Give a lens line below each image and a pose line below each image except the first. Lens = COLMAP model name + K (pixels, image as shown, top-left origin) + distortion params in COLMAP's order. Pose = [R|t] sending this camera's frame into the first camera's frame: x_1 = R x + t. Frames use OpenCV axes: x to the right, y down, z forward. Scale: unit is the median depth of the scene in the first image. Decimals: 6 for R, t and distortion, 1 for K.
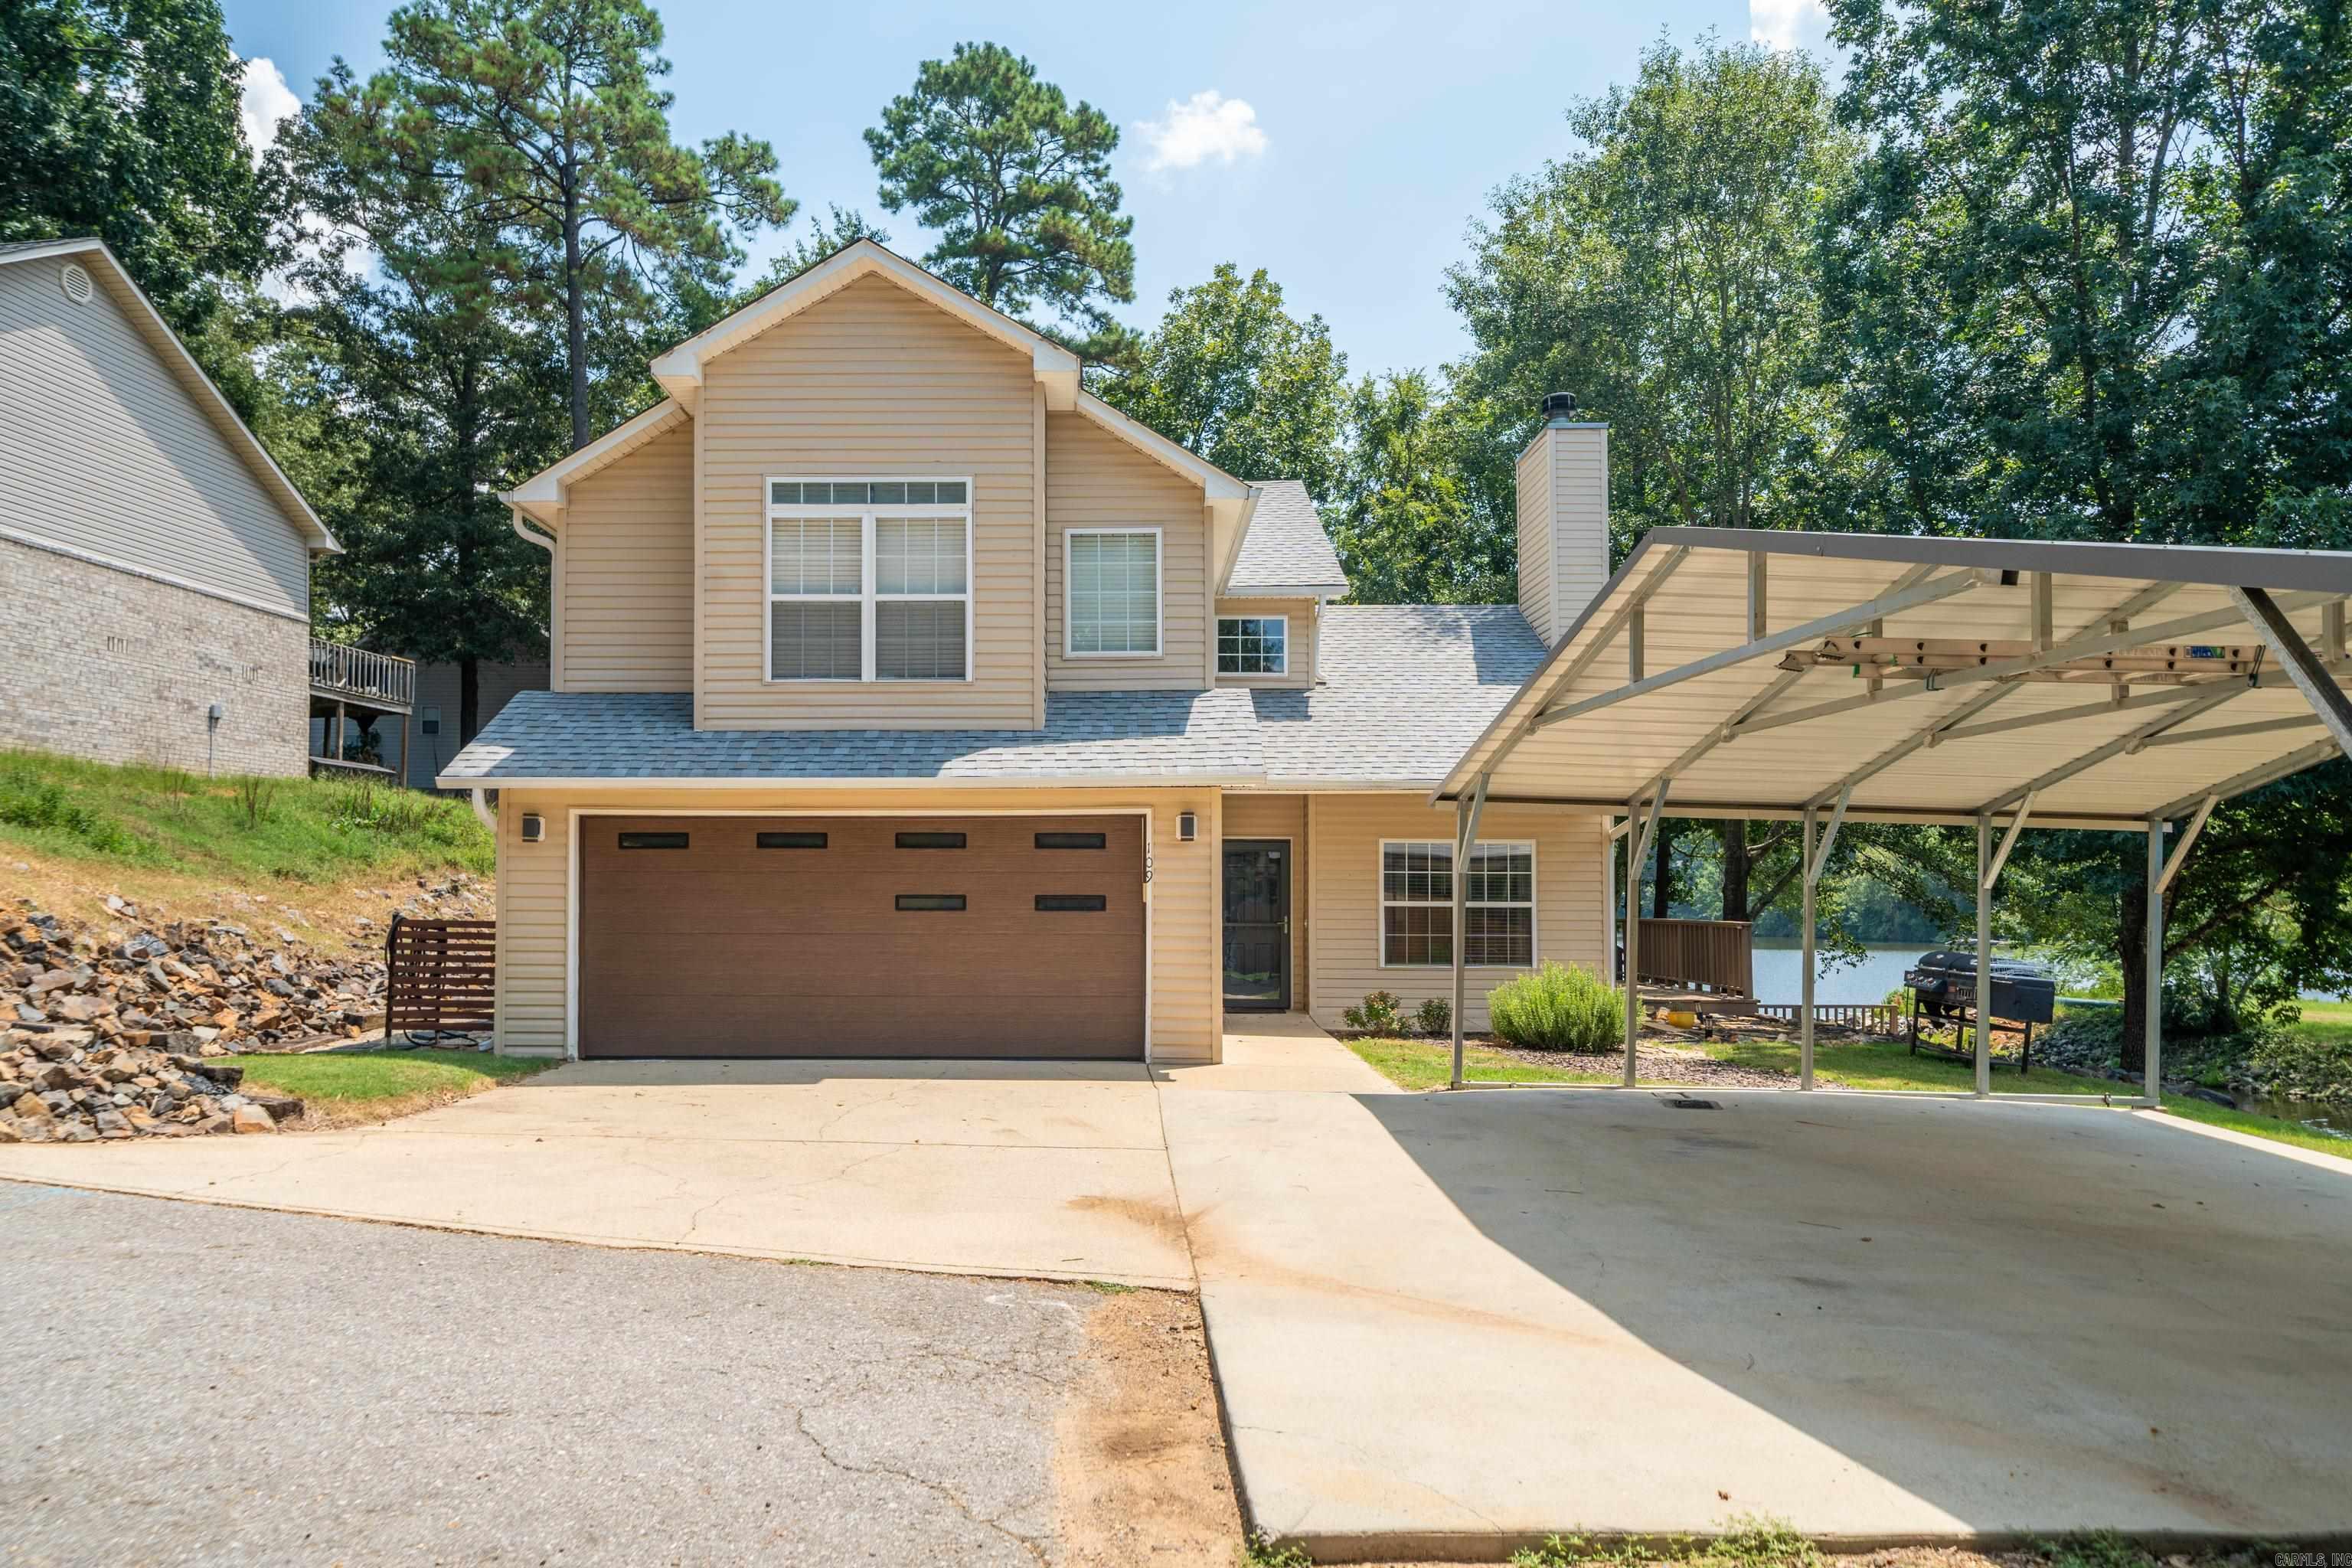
lens RADIAL K [[1433.1, 0, 1174.6], [0, 1433.1, 861.6], [0, 0, 1]] dist [-0.002009, -0.000603]
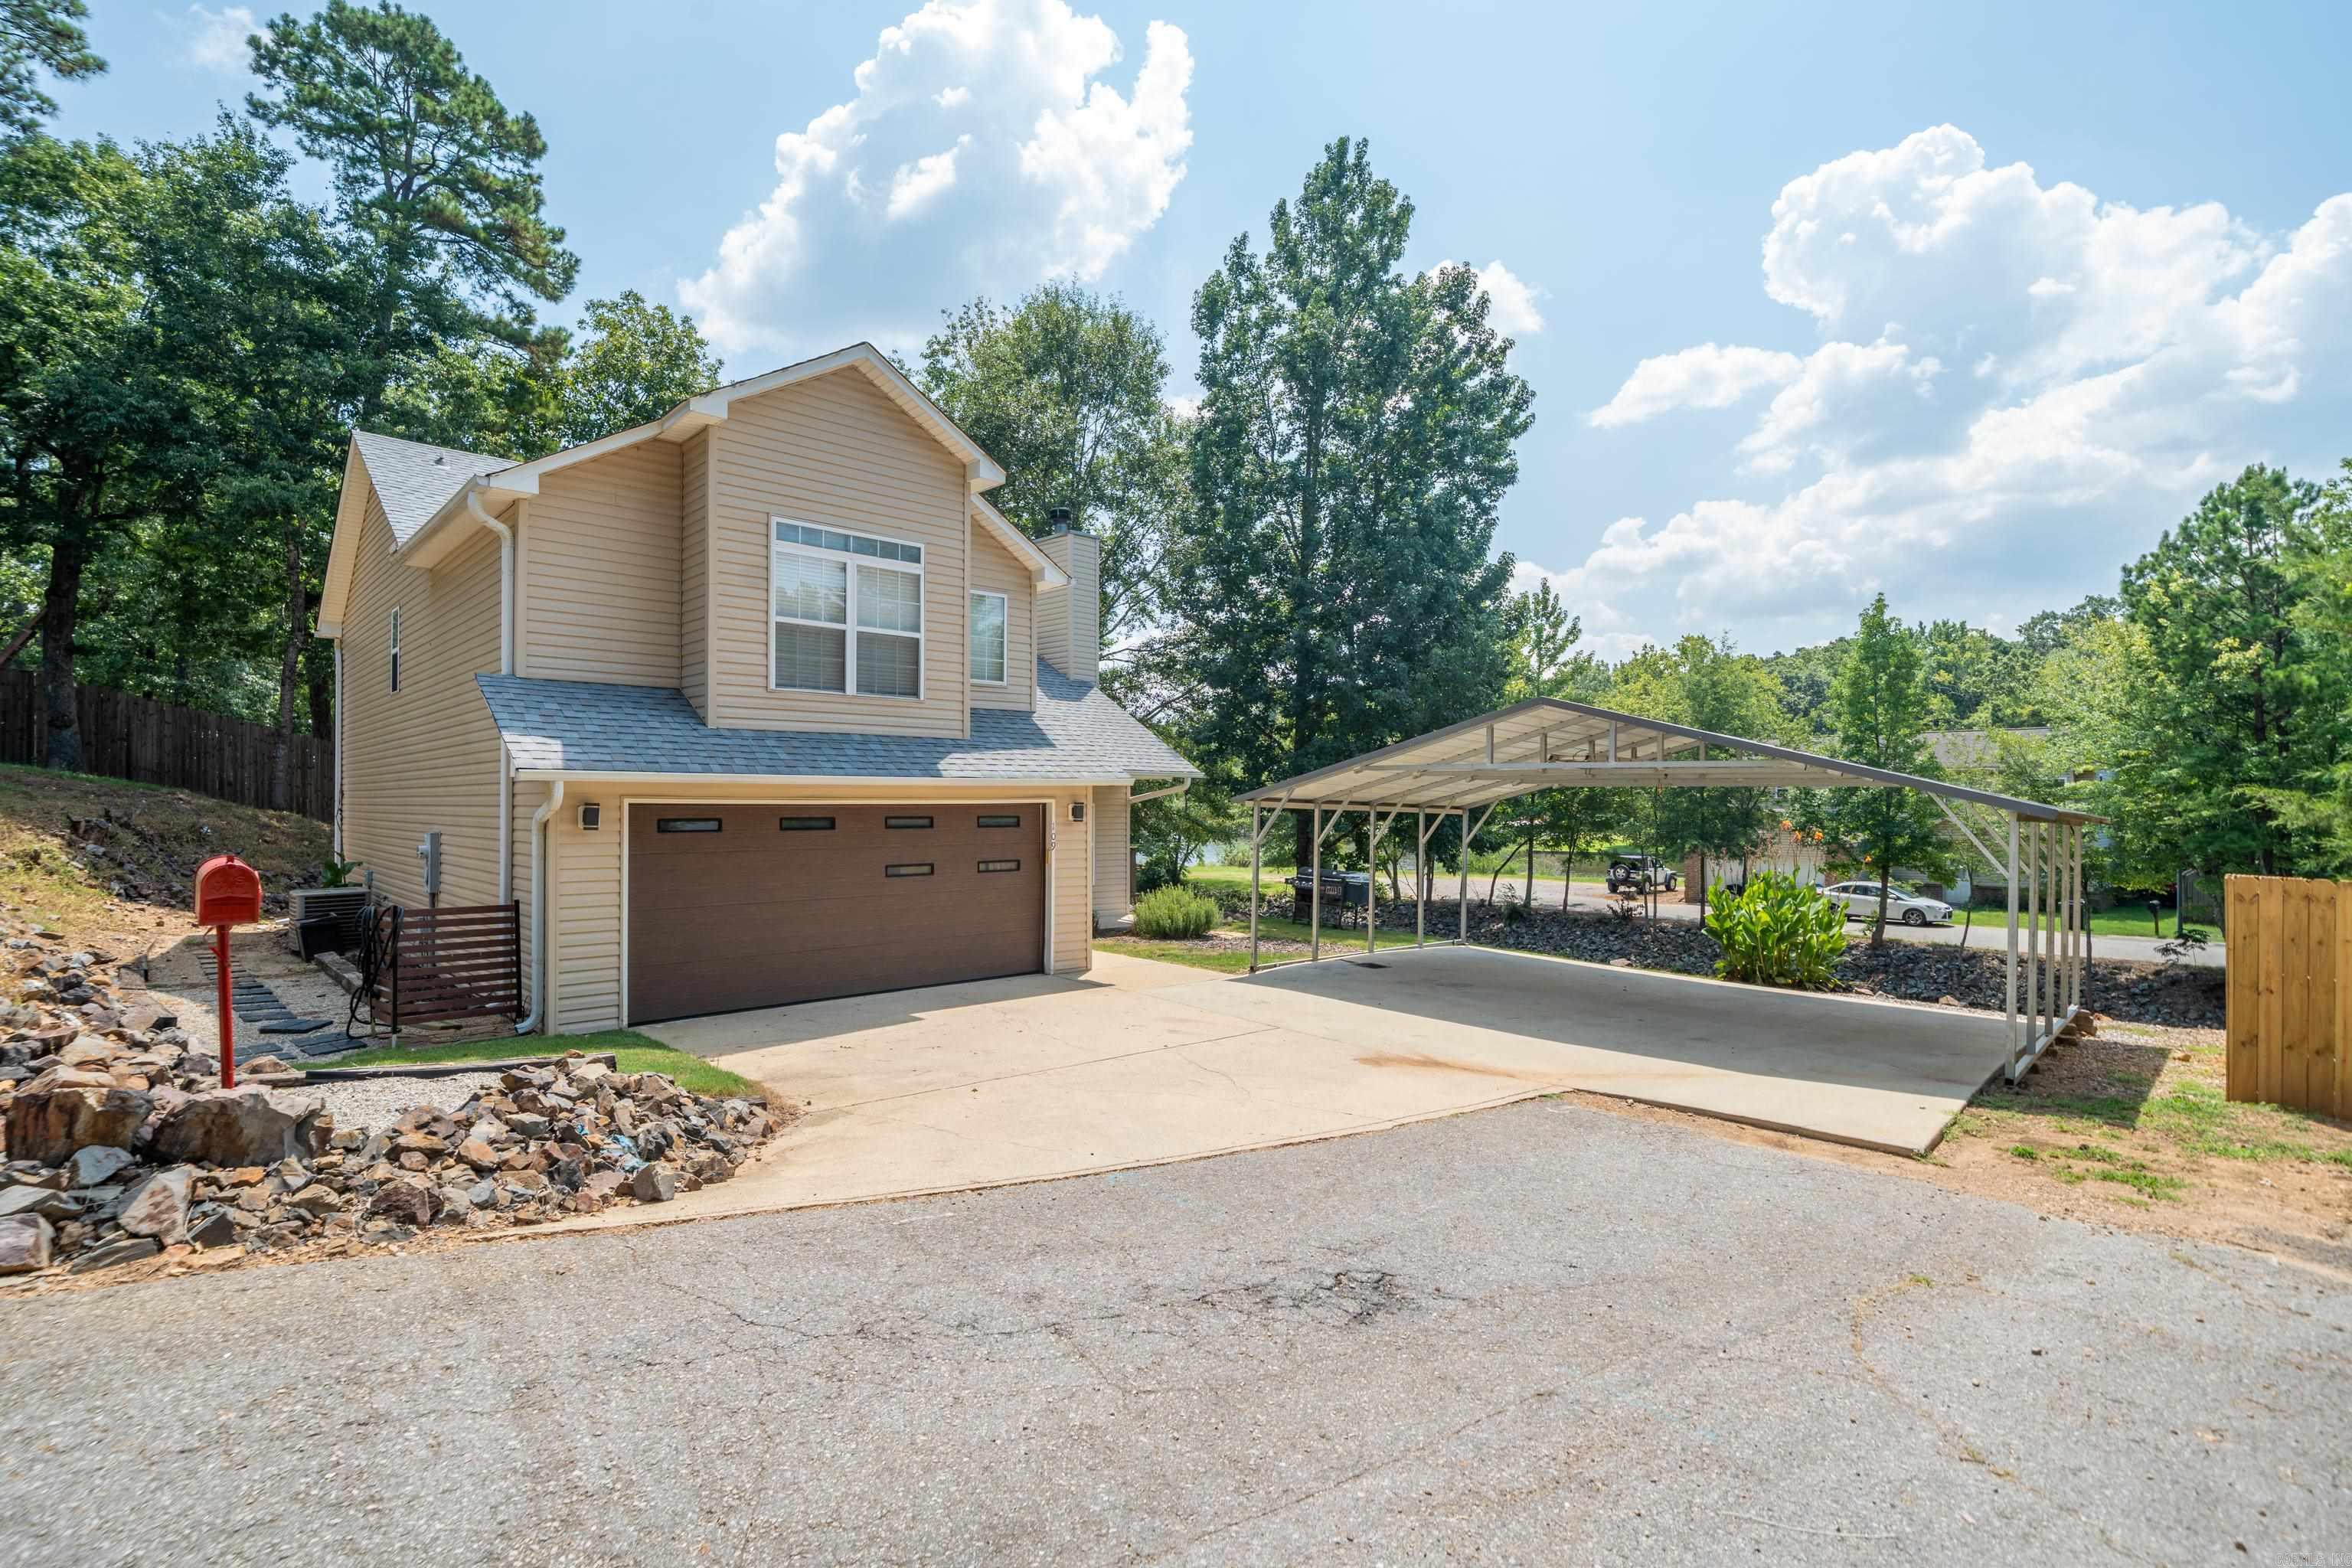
lens RADIAL K [[1060.3, 0, 1176.0], [0, 1060.3, 784.0], [0, 0, 1]] dist [0.002321, 0.000381]
pose [[0.741753, 0.016788, 0.670462, -0.624683], [-0.021284, 0.999772, -0.001487, -0.052276], [-0.670335, -0.013167, 0.741942, 0.120013]]
